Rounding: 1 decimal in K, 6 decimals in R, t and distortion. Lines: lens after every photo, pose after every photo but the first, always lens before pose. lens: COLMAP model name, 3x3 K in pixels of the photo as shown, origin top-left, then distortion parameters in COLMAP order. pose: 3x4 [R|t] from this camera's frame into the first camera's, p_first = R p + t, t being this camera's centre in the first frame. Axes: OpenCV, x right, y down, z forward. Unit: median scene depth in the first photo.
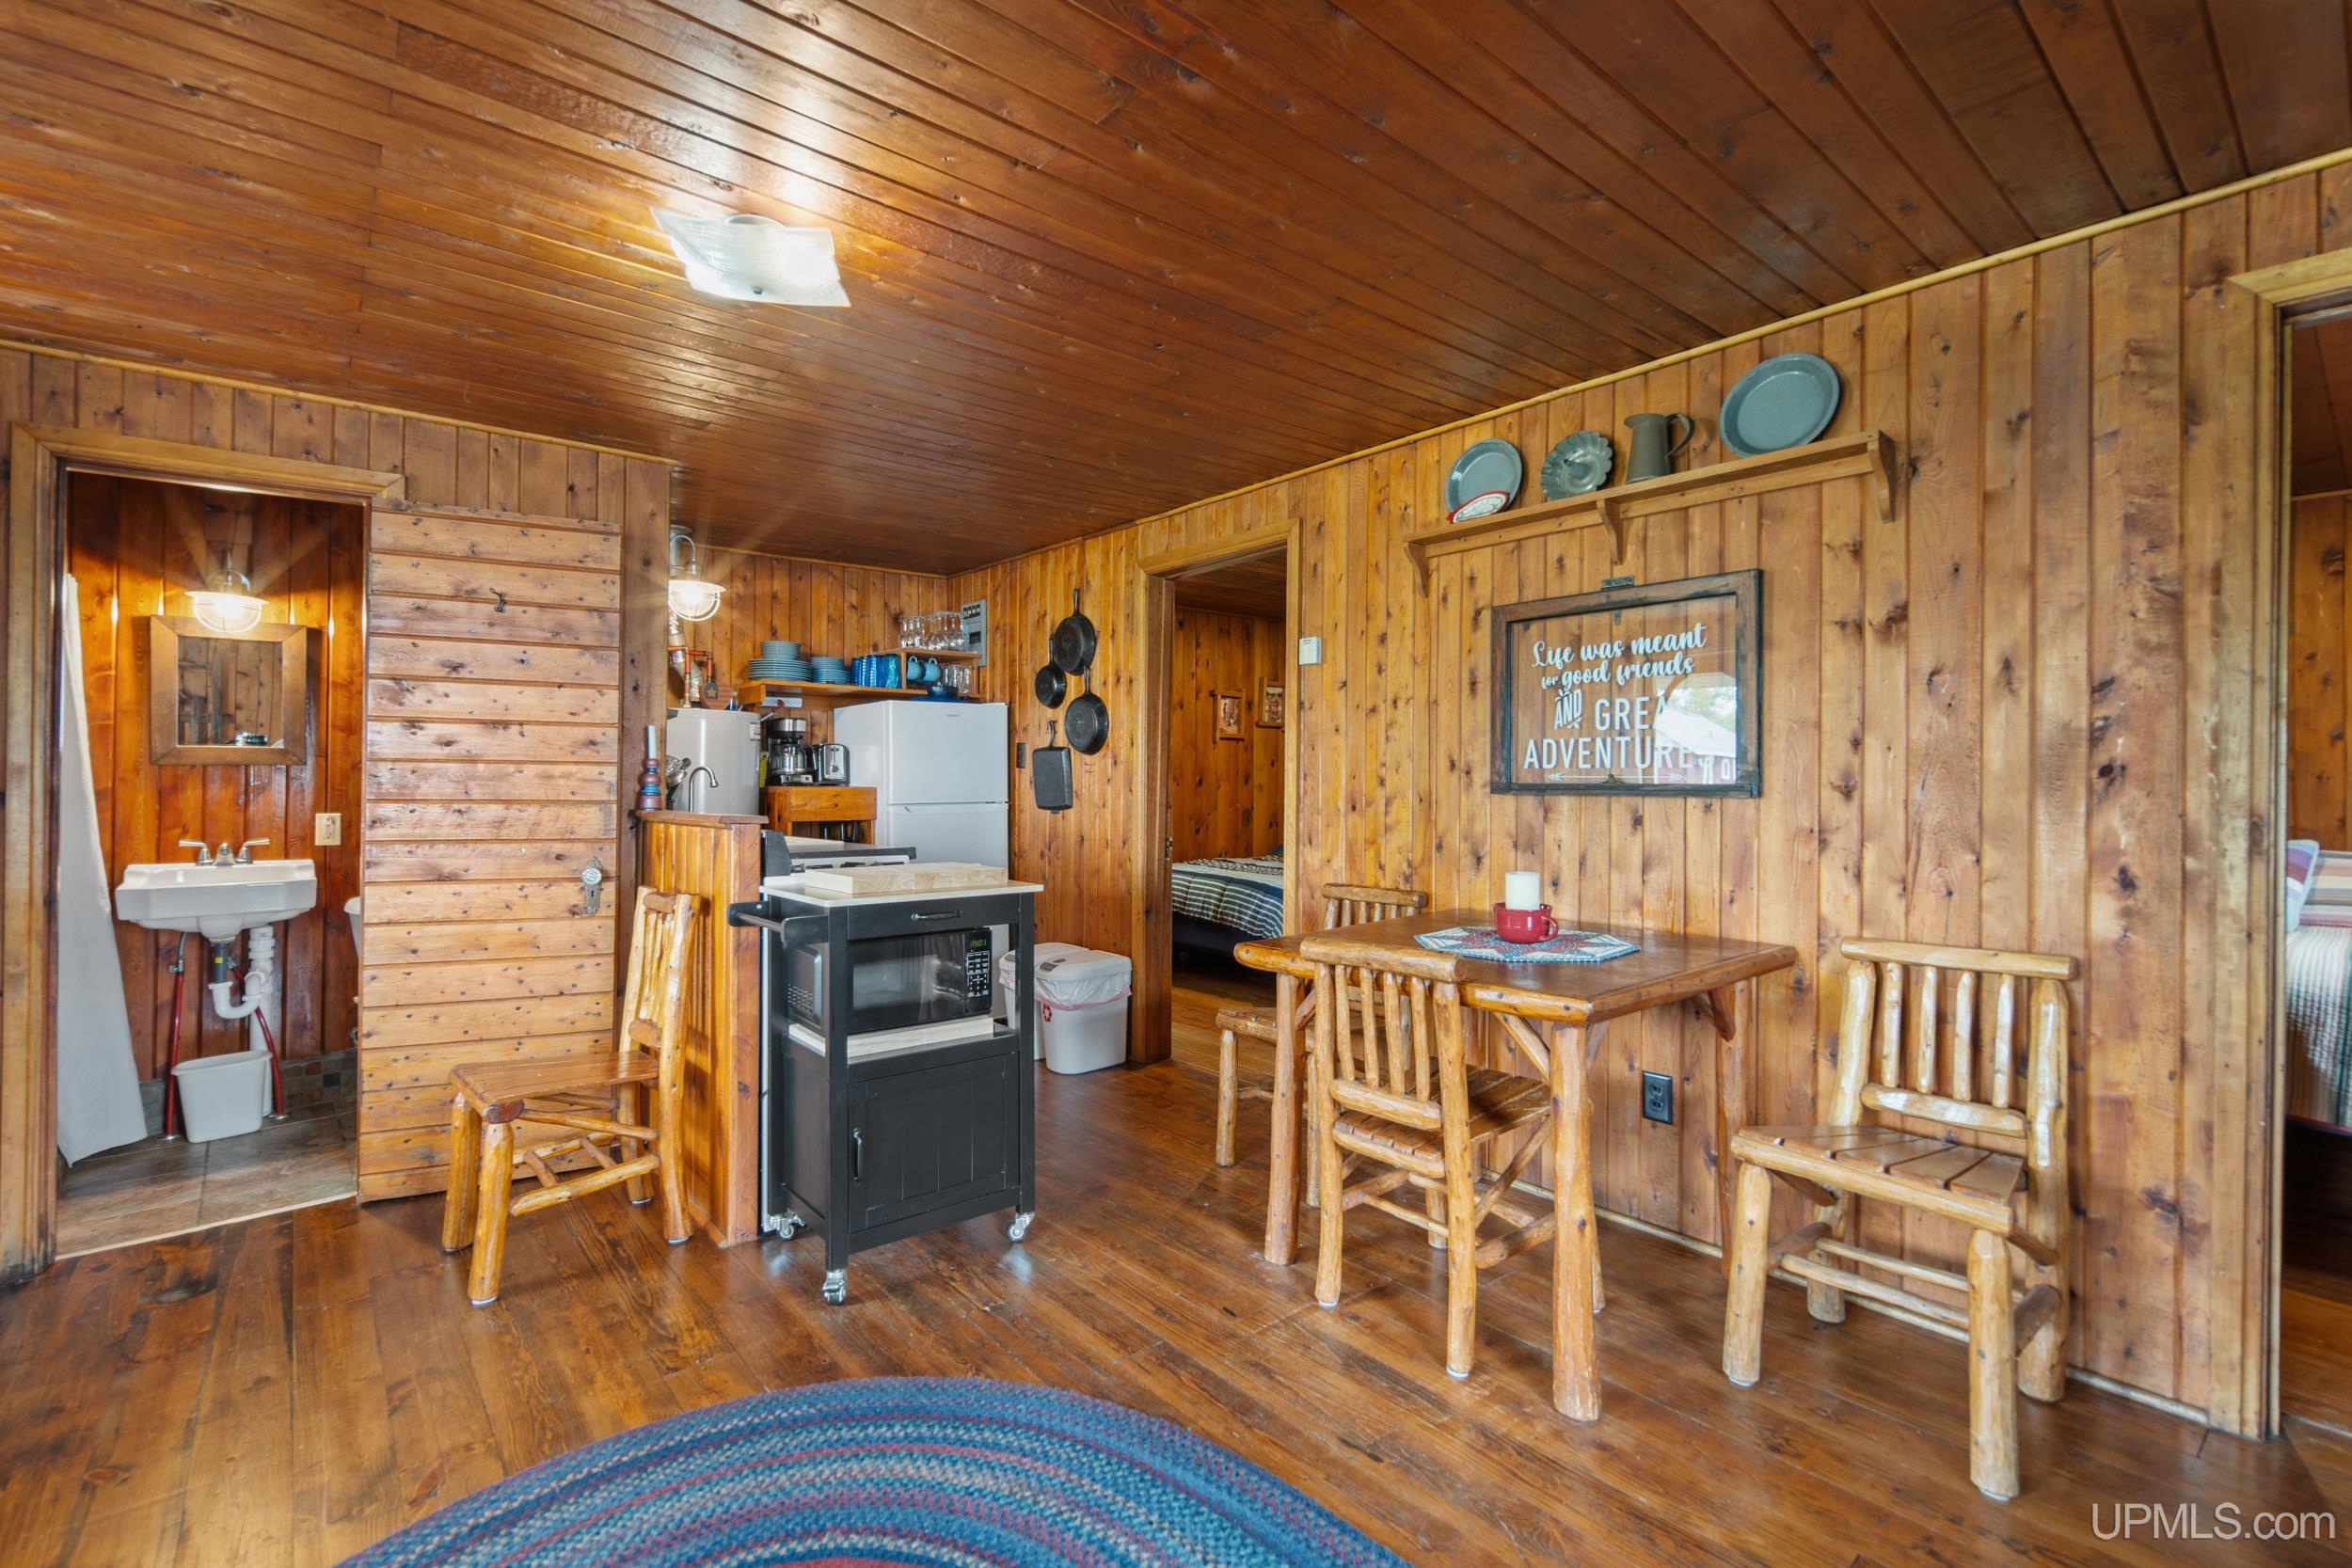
lens RADIAL K [[1038.4, 0, 1180.4], [0, 1038.4, 782.3], [0, 0, 1]] dist [0.006577, -0.000038]
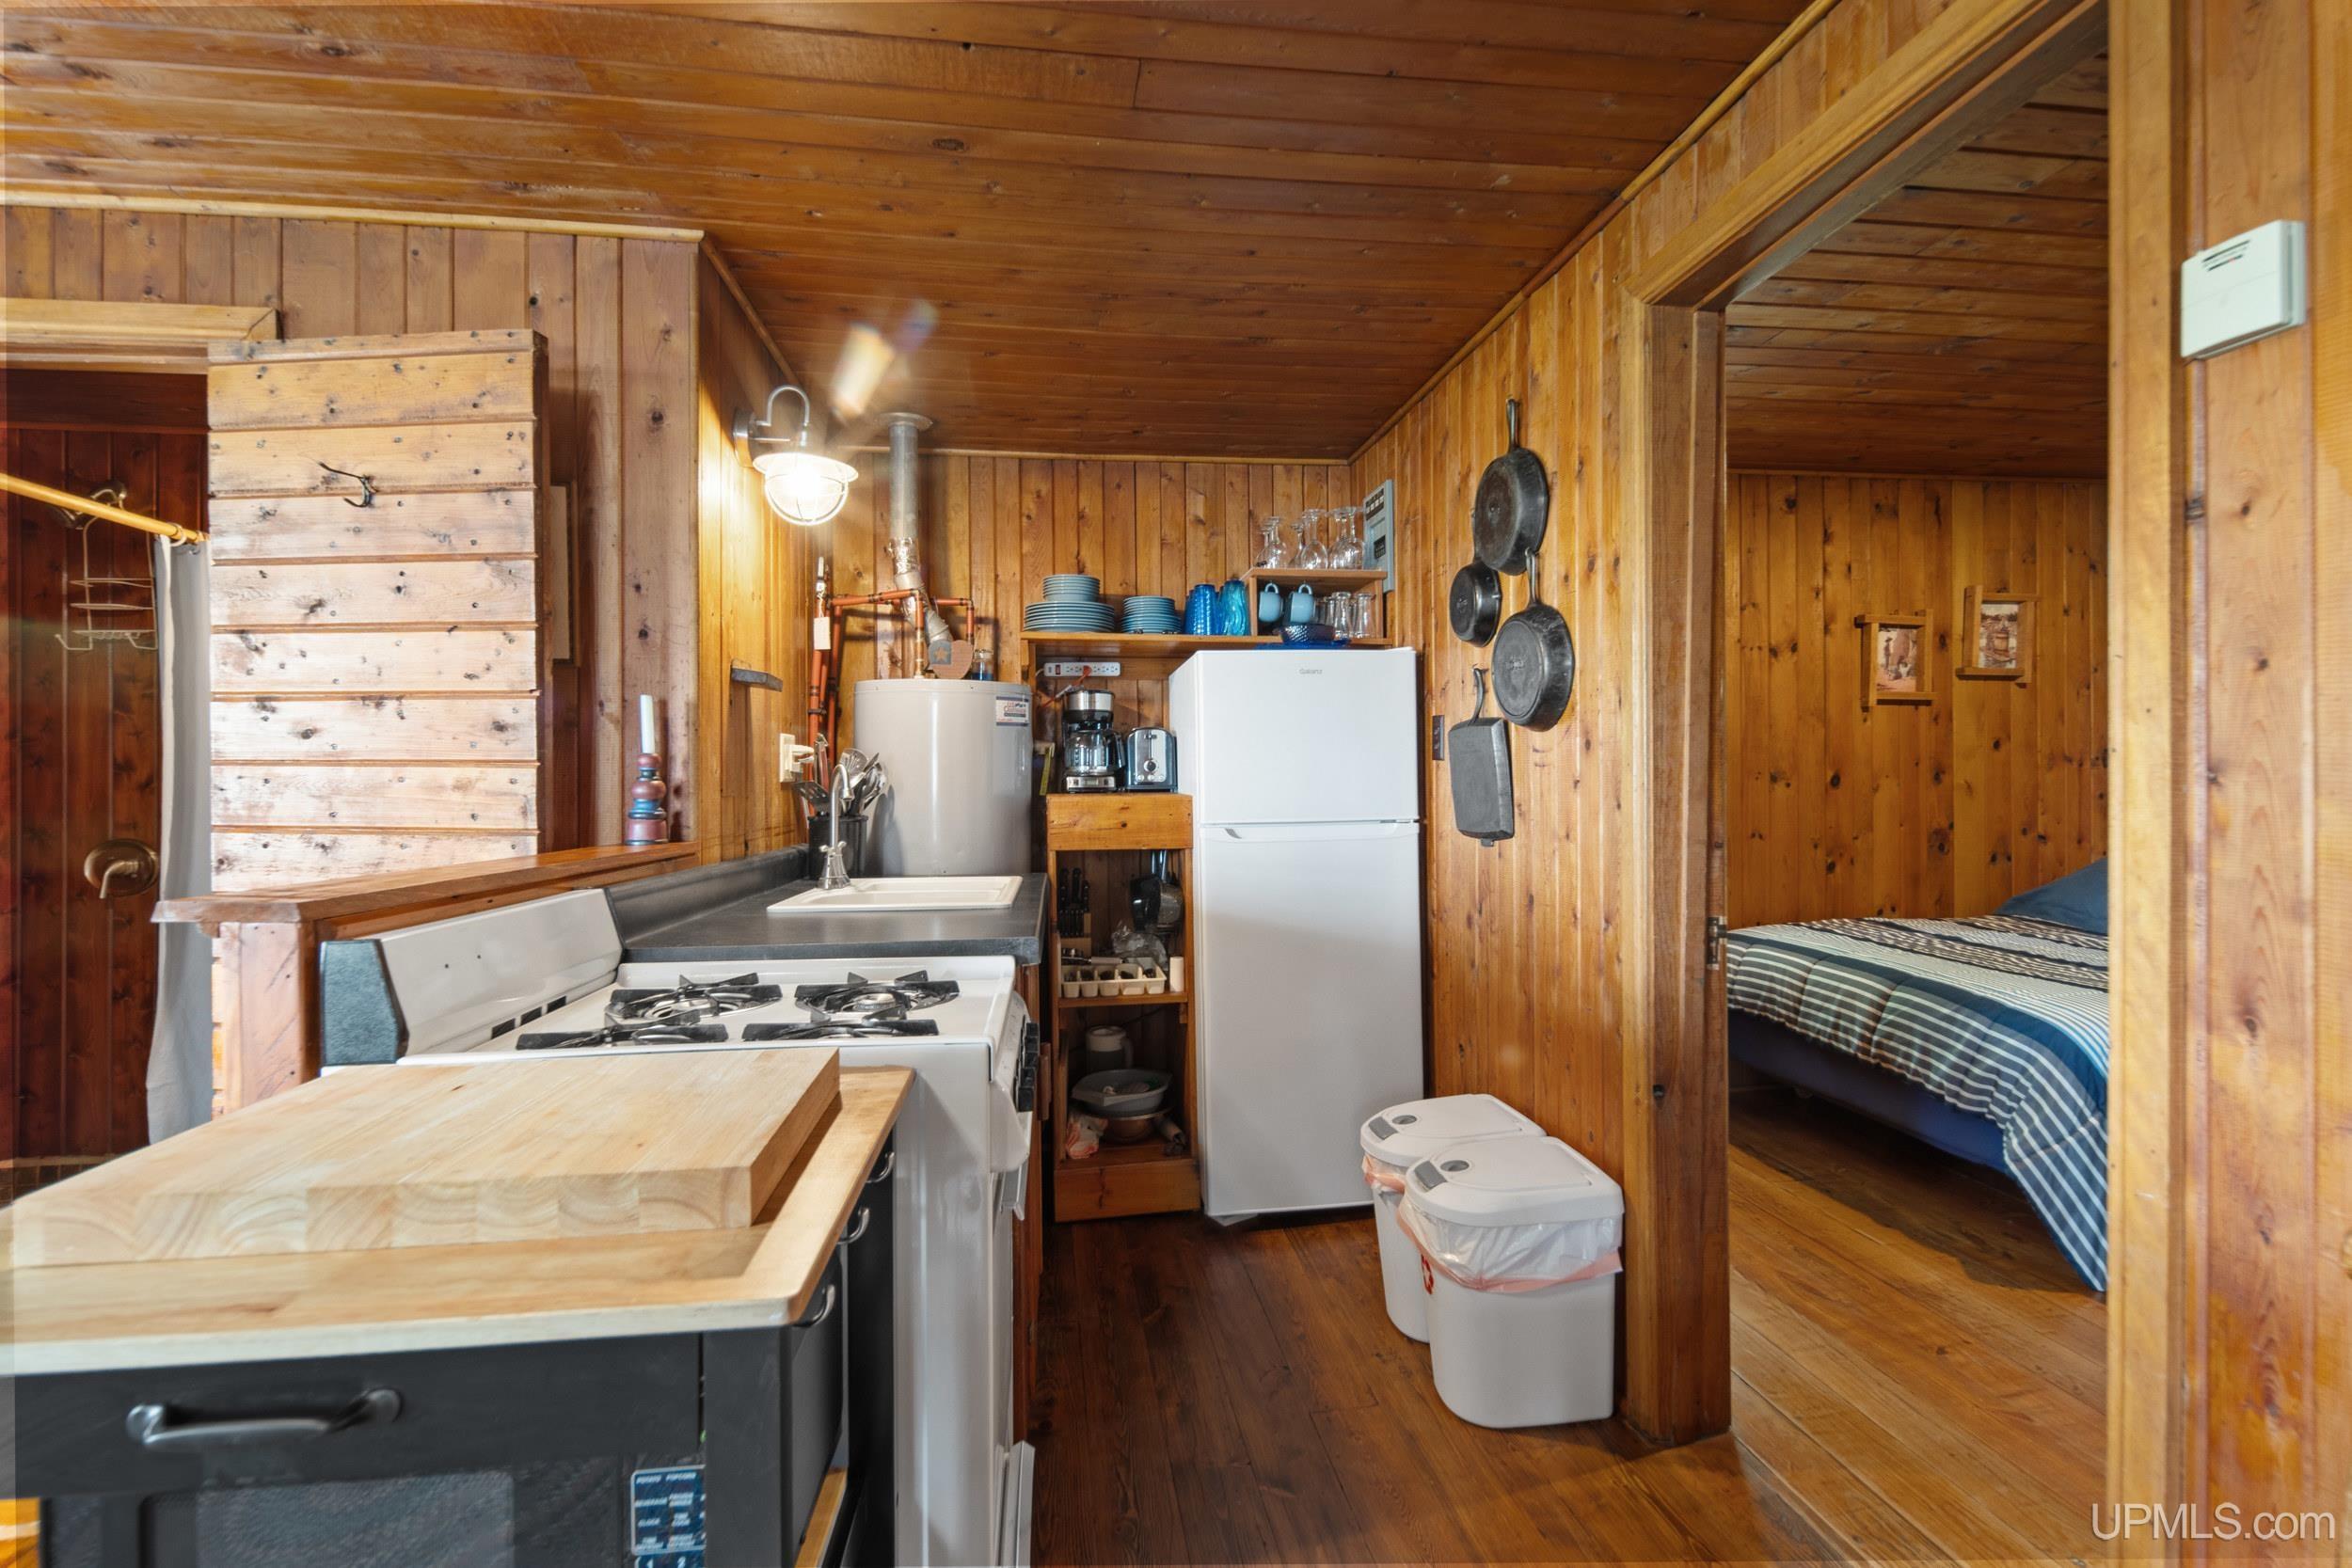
lens RADIAL K [[1038.4, 0, 1176.0], [0, 1038.4, 773.6], [0, 0, 1]] dist [0.006577, -0.000038]
pose [[0.843895, -0.009923, -0.536417, 0.030914], [0.007513, 0.999949, -0.006678, -0.004390], [0.536456, 0.001605, 0.843927, 0.507509]]
